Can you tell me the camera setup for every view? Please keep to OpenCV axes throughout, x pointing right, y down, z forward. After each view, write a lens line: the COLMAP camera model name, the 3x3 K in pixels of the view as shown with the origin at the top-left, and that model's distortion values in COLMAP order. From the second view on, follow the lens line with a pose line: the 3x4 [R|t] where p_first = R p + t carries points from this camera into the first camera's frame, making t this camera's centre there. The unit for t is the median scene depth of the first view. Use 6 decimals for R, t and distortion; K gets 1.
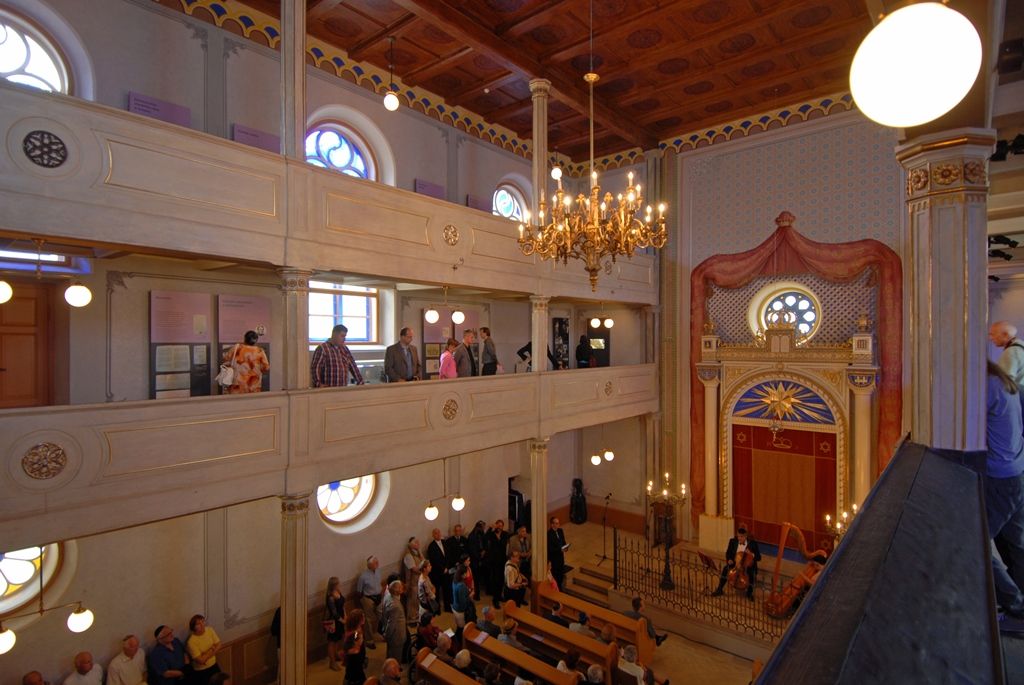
lens RADIAL K [[536.0, 0, 511.9], [0, 536.0, 348.5], [0, 0, 1]] dist [-0.001650, -0.016595]
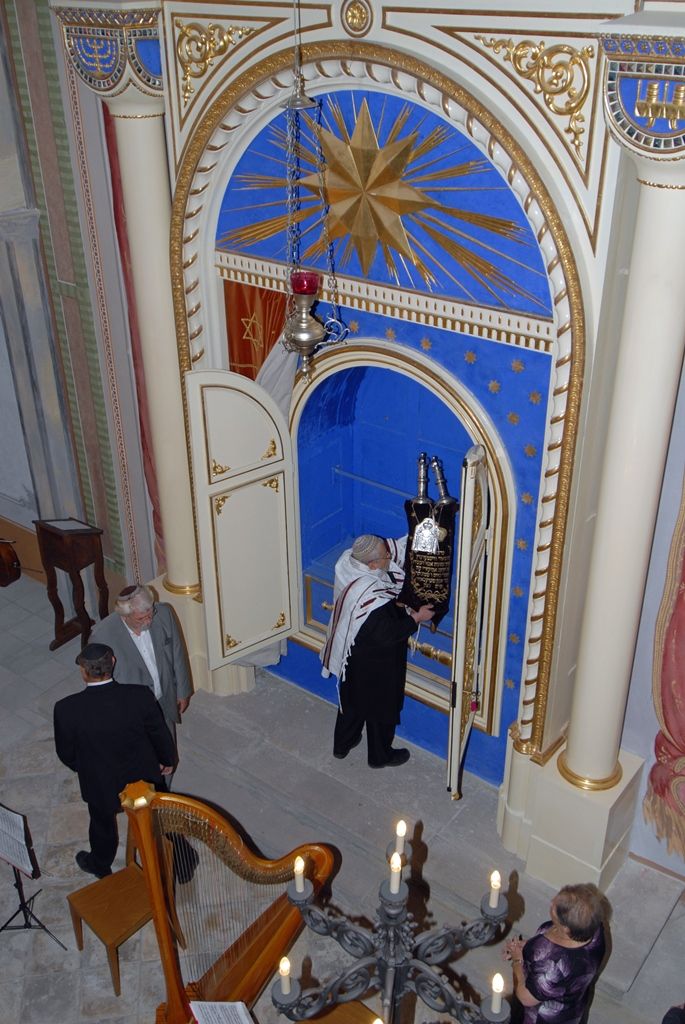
lens RADIAL K [[1001.4, 0, 344.7], [0, 1001.4, 513.8], [0, 0, 1]] dist [0.027721, 0.000000]
pose [[0.998596, -0.029465, 0.044024, 0.455295], [0.004440, 0.874666, 0.484705, 0.012431], [-0.052788, -0.483829, 0.873569, 0.553649]]
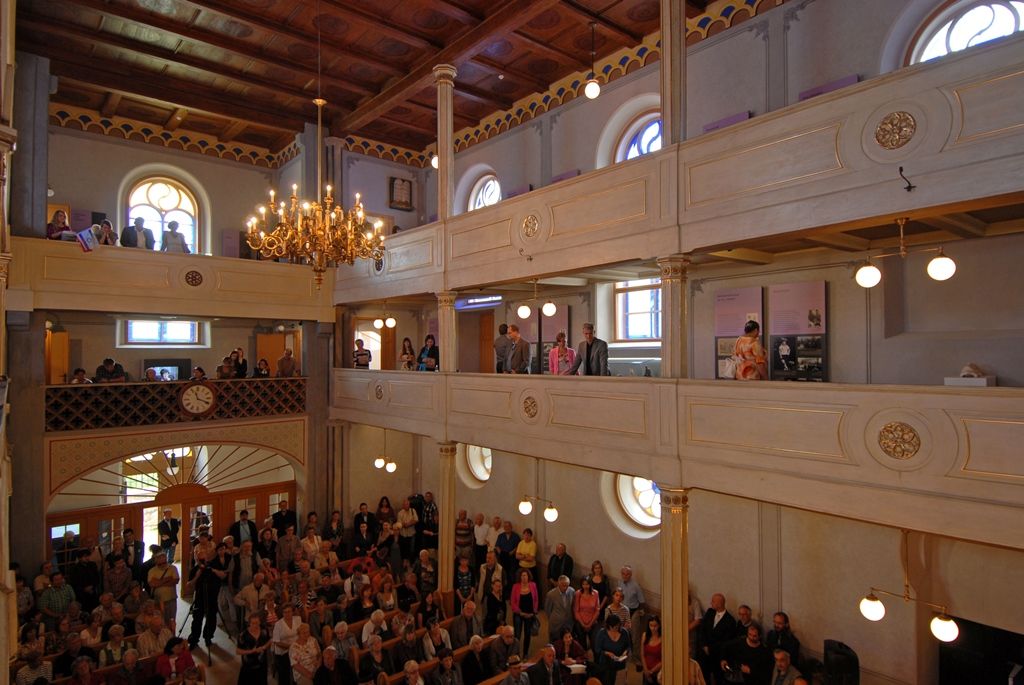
lens RADIAL K [[577.5, 0, 503.6], [0, 577.5, 339.3], [0, 0, 1]] dist [-0.008917, -0.007108]
pose [[-0.158251, -0.010926, -0.987338, 1.125105], [0.016046, 0.999778, -0.013635, -0.001055], [0.987269, -0.018000, -0.158040, 1.359006]]
